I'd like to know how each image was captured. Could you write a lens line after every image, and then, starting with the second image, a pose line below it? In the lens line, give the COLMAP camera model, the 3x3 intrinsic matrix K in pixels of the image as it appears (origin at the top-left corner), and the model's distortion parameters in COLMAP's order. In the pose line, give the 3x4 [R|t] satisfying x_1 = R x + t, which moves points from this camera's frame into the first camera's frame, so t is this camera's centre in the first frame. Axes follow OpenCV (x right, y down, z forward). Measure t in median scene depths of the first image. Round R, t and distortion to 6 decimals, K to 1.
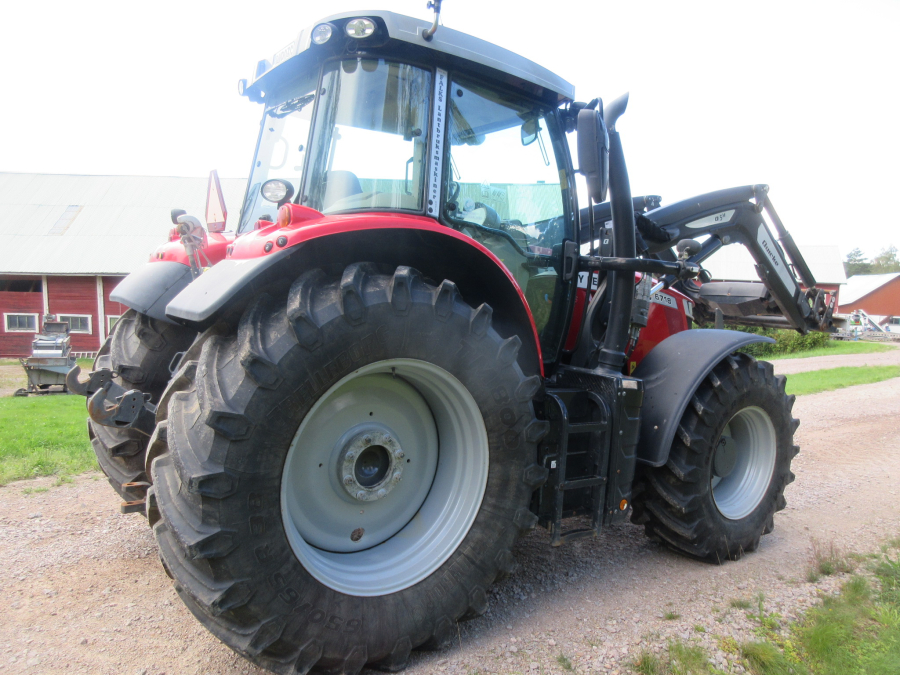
lens RADIAL K [[671.5, 0, 455.2], [0, 671.5, 333.2], [0, 0, 1]] dist [0.003618, -0.006548]
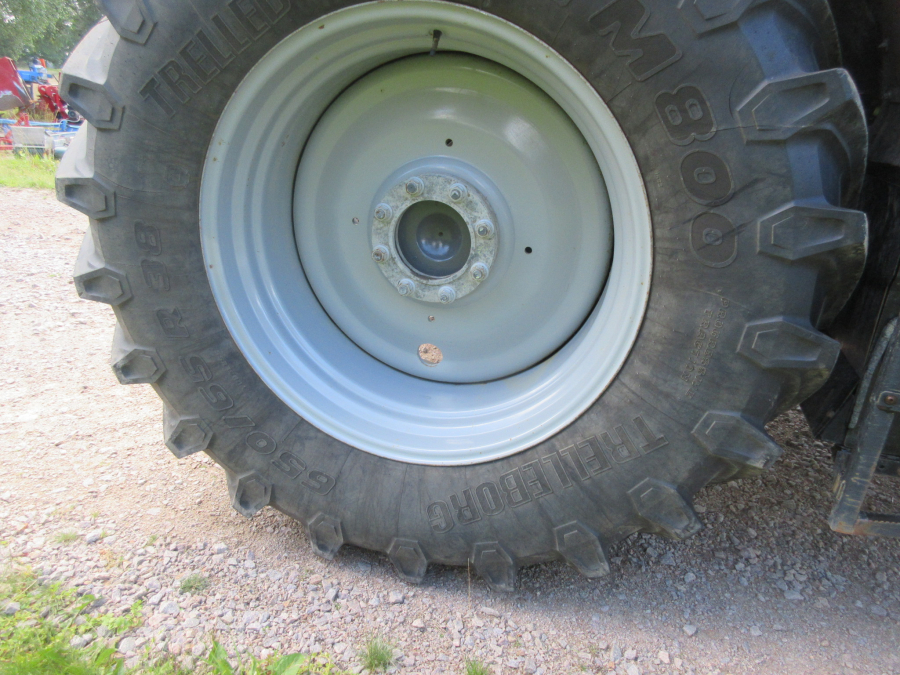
lens RADIAL K [[671.5, 0, 451.1], [0, 671.5, 338.5], [0, 0, 1]] dist [0.003618, -0.006548]
pose [[0.635093, 0.265231, -0.725472, 0.281445], [-0.058369, 0.952994, 0.297315, 0.104401], [0.770227, -0.146478, 0.620721, 0.620497]]
